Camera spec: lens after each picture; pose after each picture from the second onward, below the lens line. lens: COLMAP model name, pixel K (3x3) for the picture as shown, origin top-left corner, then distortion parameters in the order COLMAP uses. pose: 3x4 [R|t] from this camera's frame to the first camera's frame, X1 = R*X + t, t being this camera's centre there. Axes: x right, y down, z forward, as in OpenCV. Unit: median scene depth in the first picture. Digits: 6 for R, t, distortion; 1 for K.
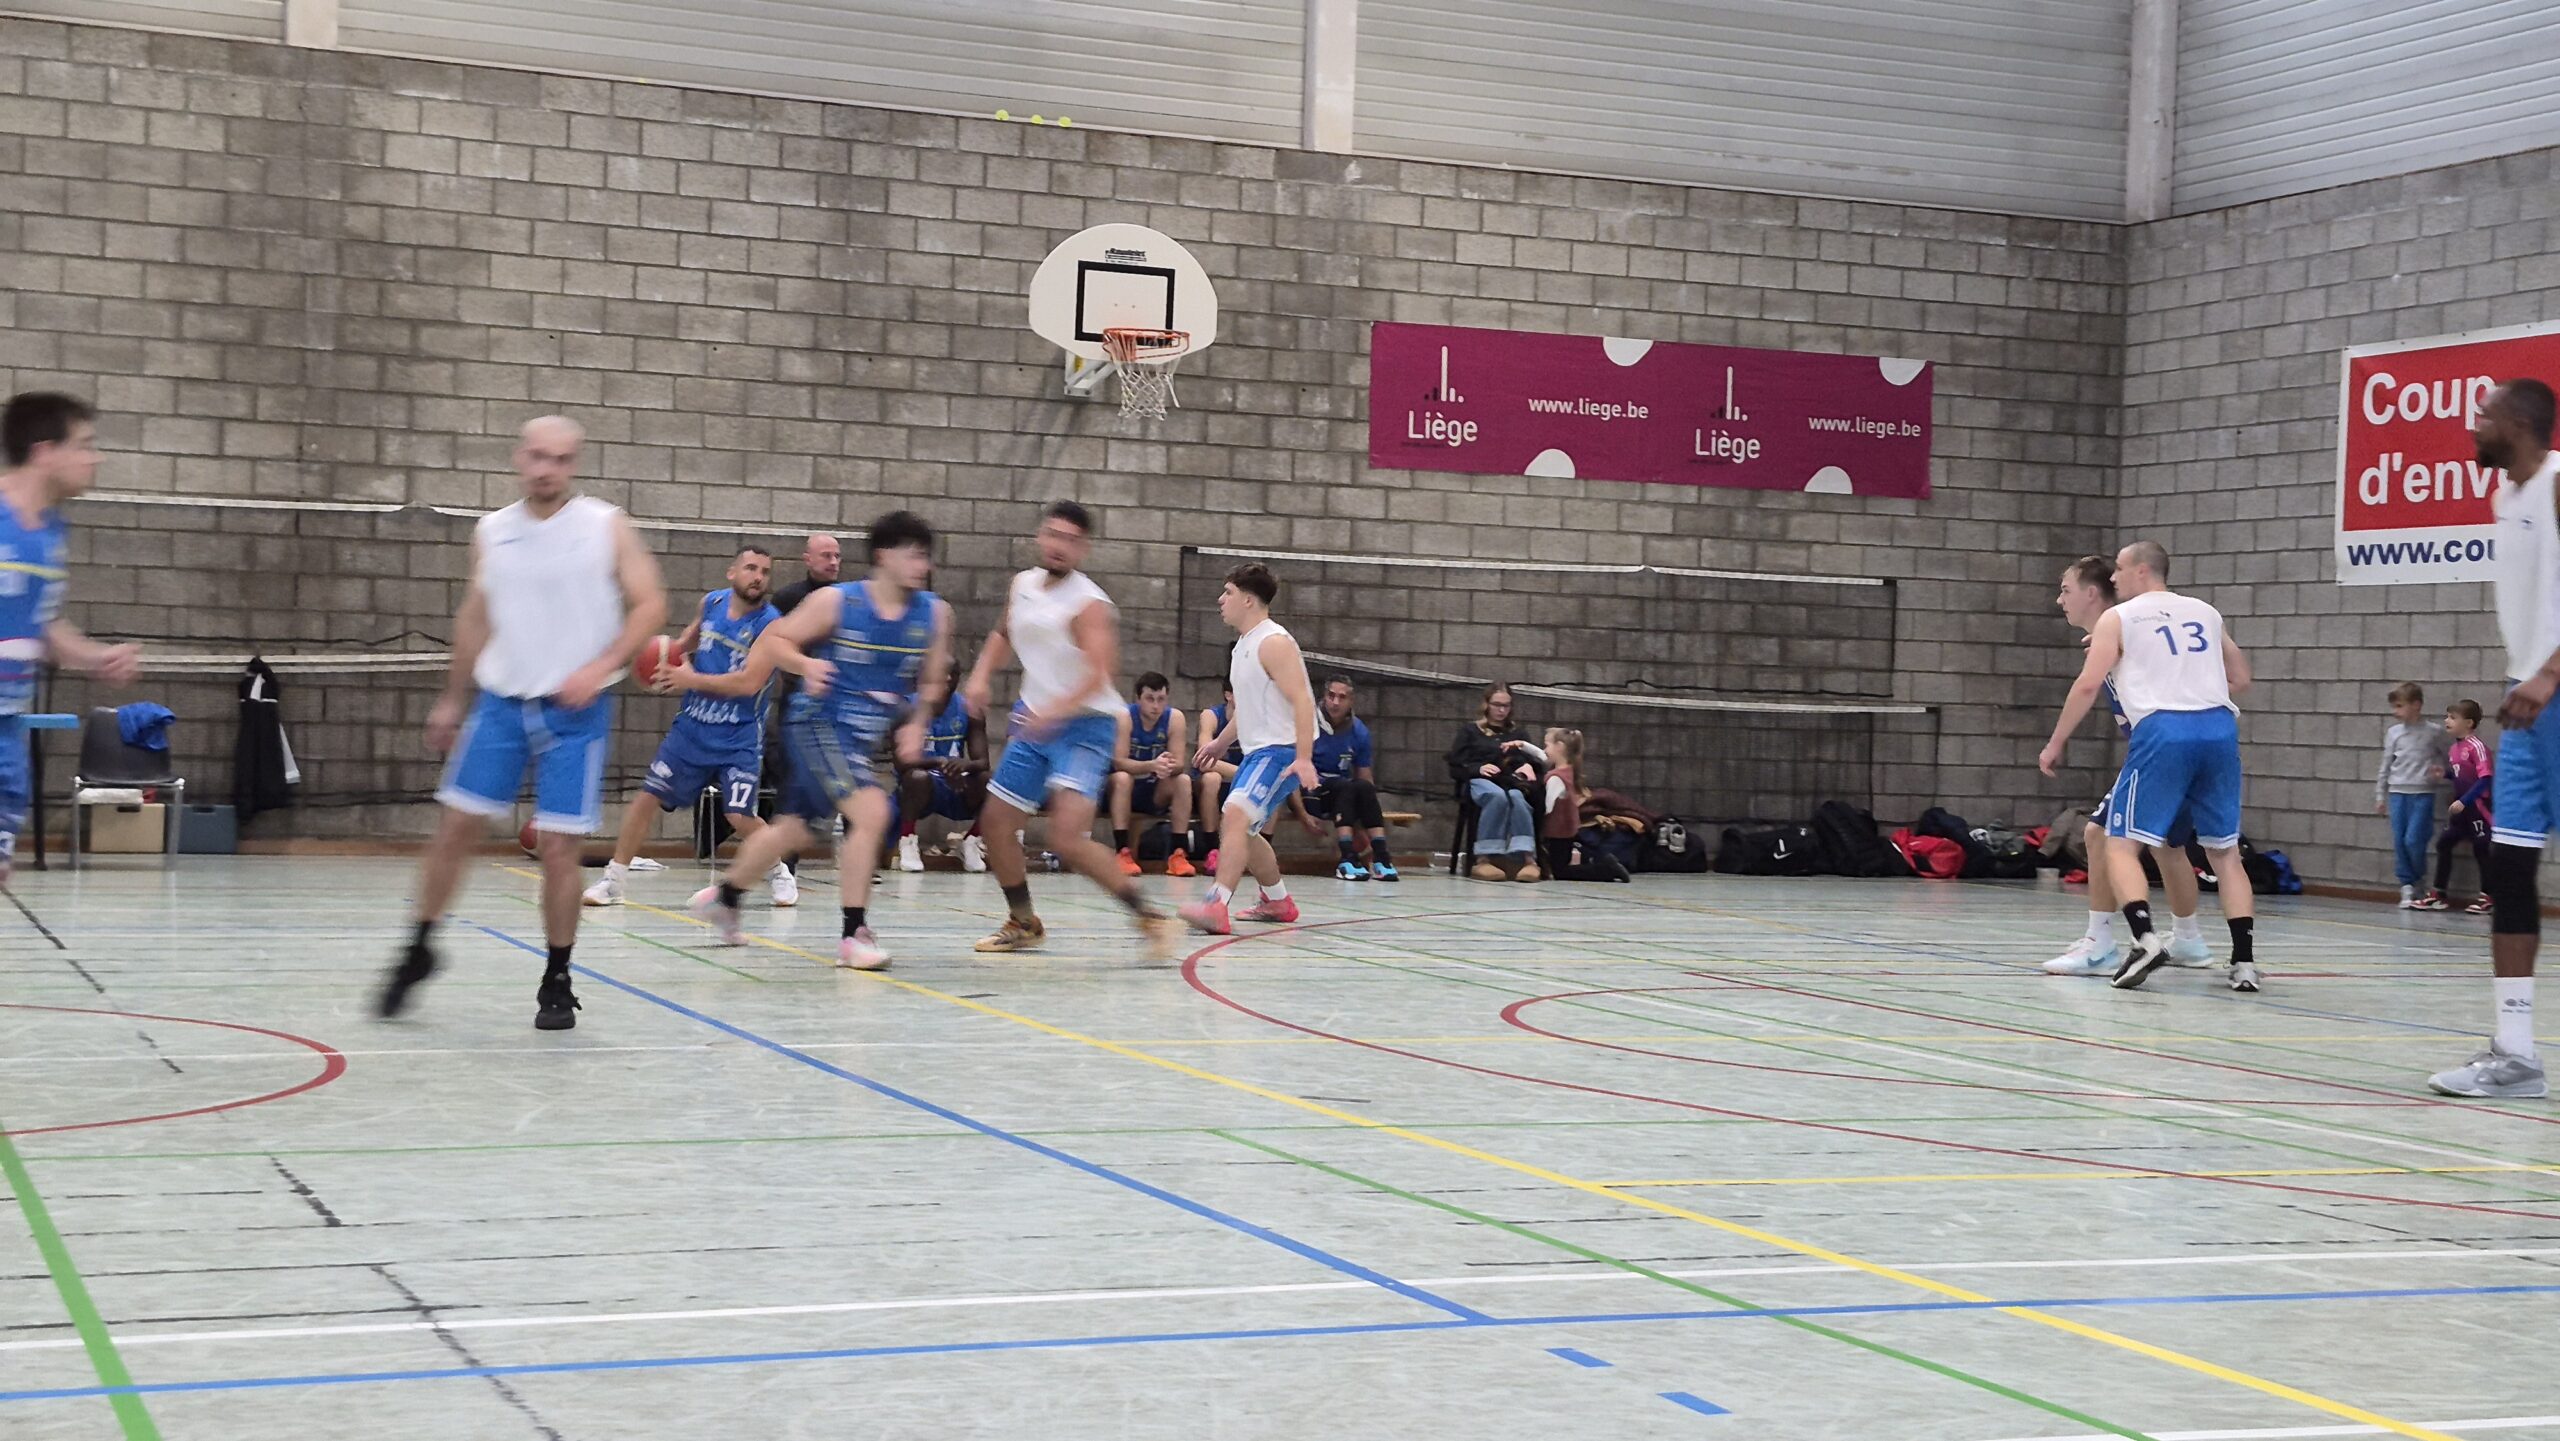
lens RADIAL K [[3444.4, 0, 1260.8], [0, 3444.4, 685.5], [0, 0, 1]] dist [0.095962, 0.000000]
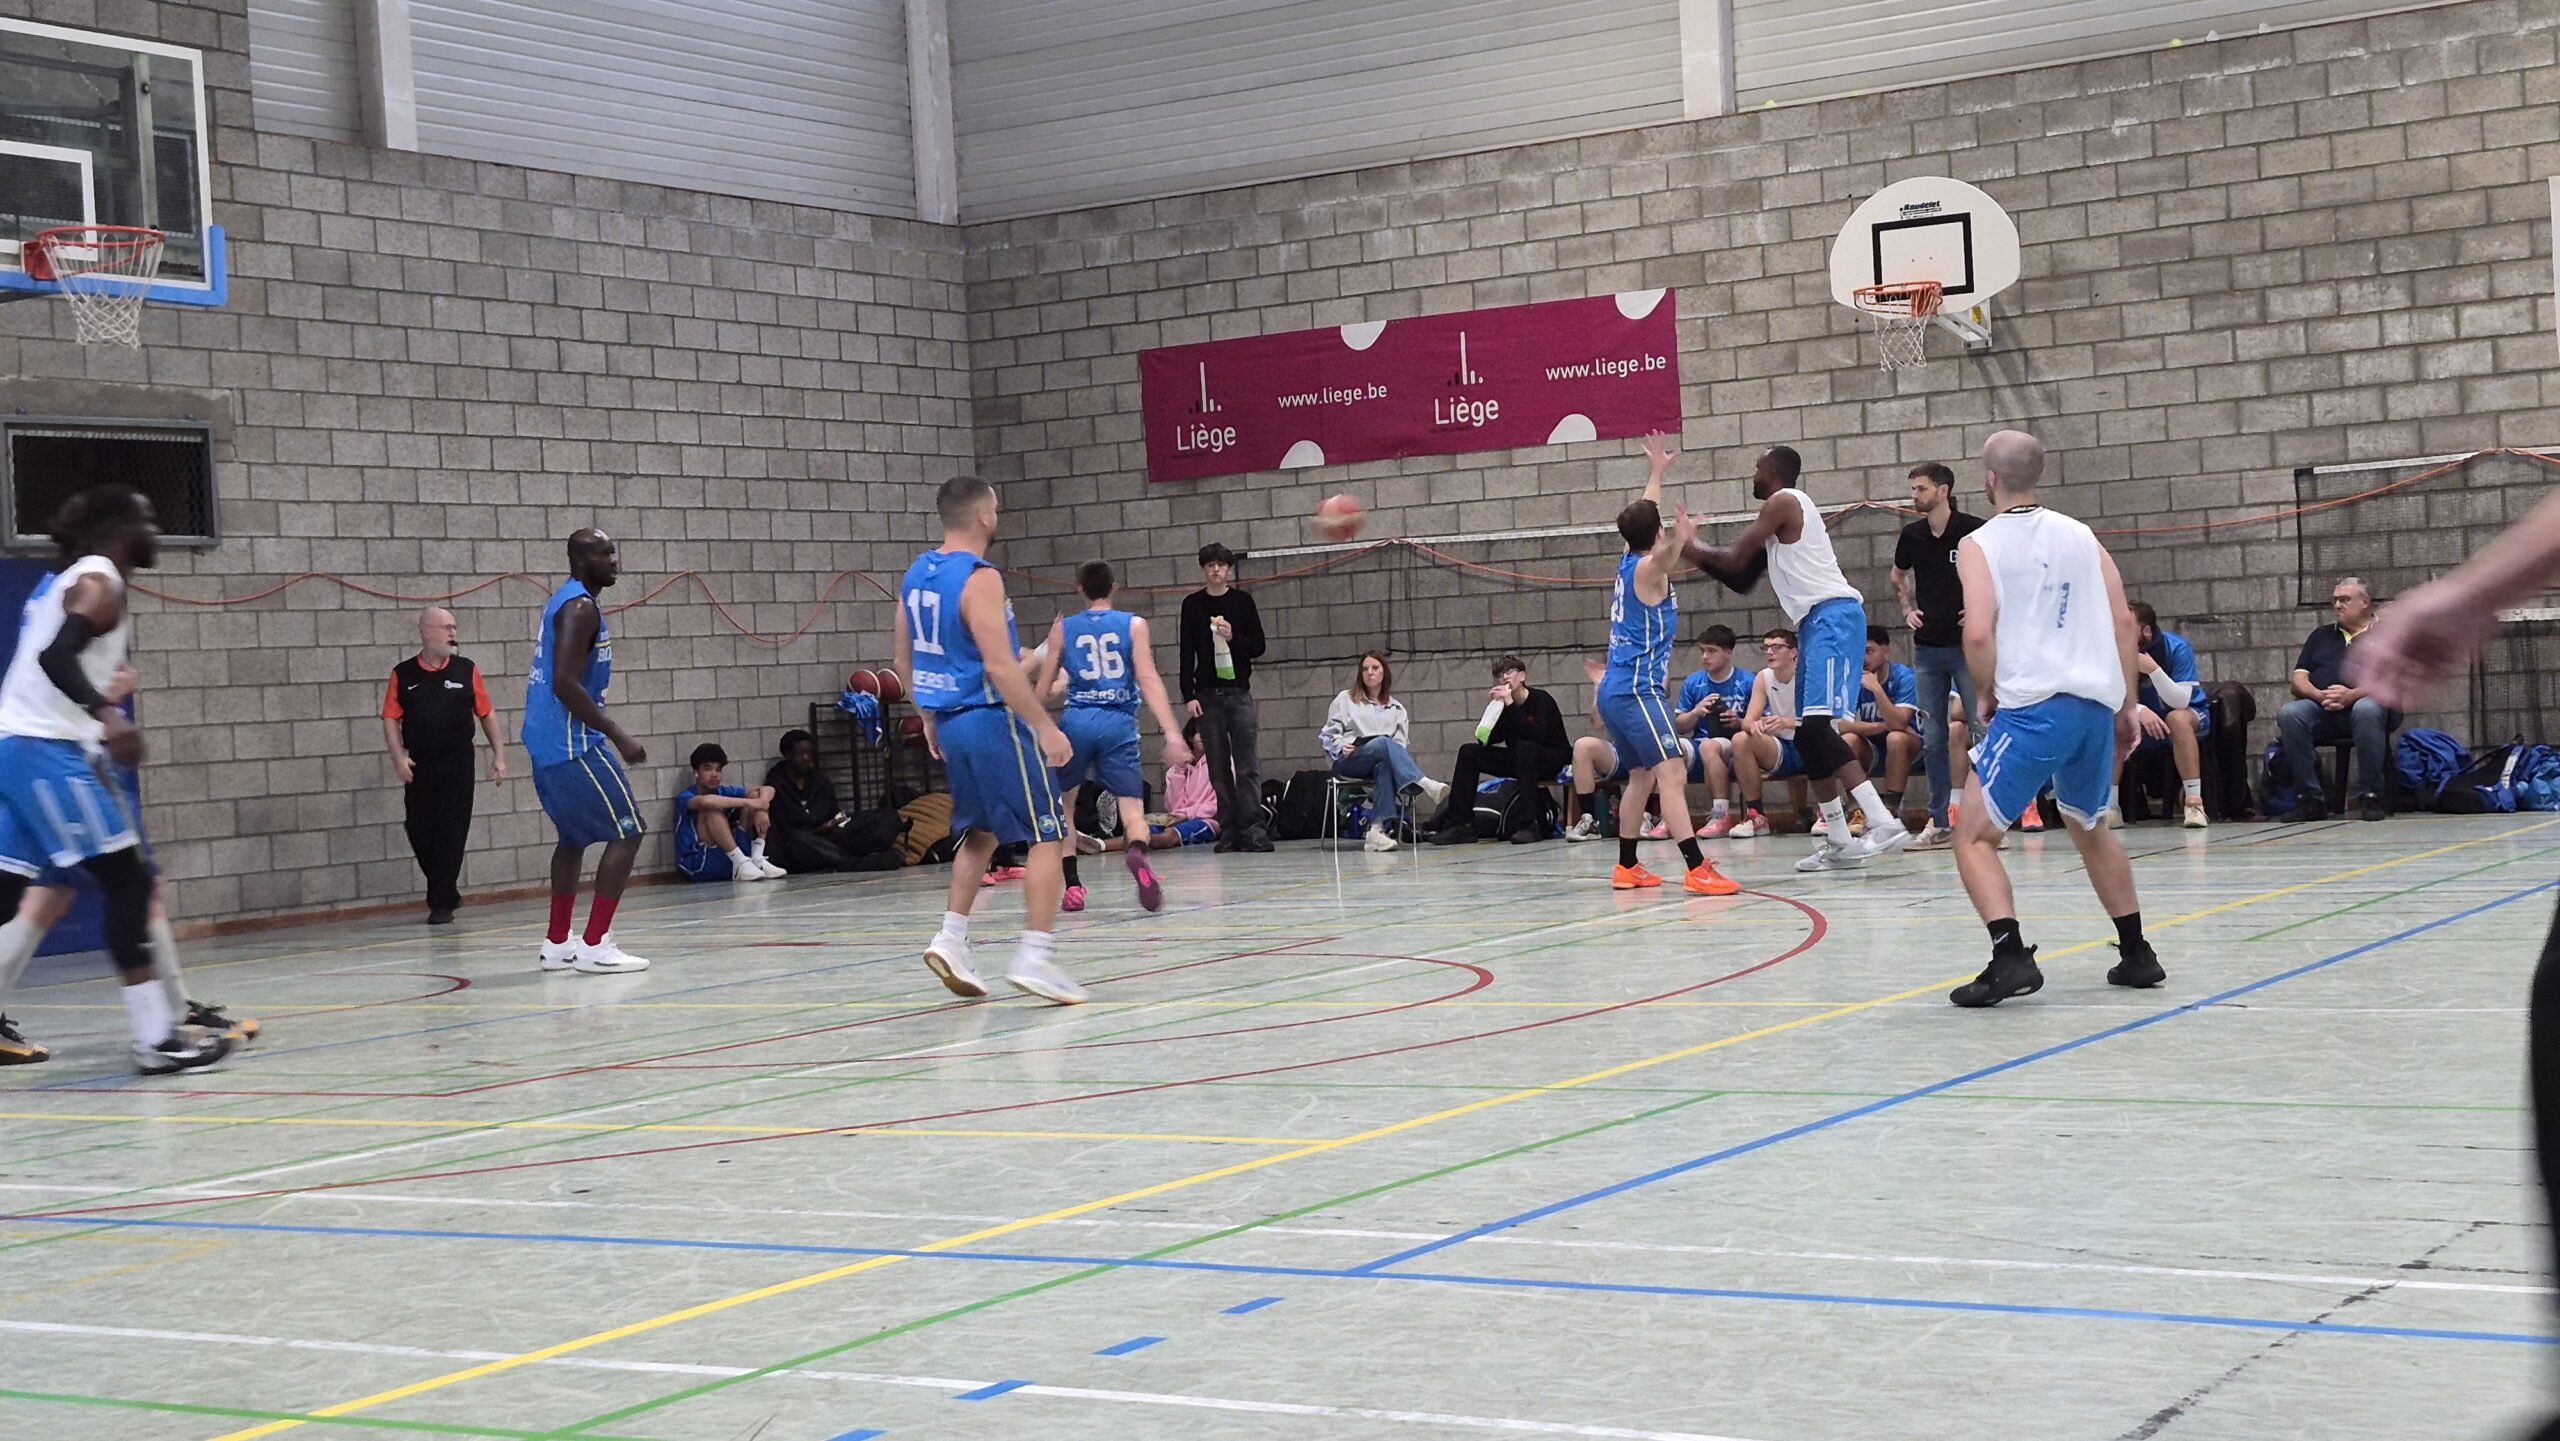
lens RADIAL K [[3444.4, 0, 1320.1], [0, 3444.4, 656.8], [0, 0, 1]] dist [0.095962, 0.000000]
pose [[0.571142, -0.066423, -0.818159, 0.926050], [0.075000, 0.996774, -0.028568, 0.027504], [0.817417, -0.045046, 0.574282, 0.385915]]
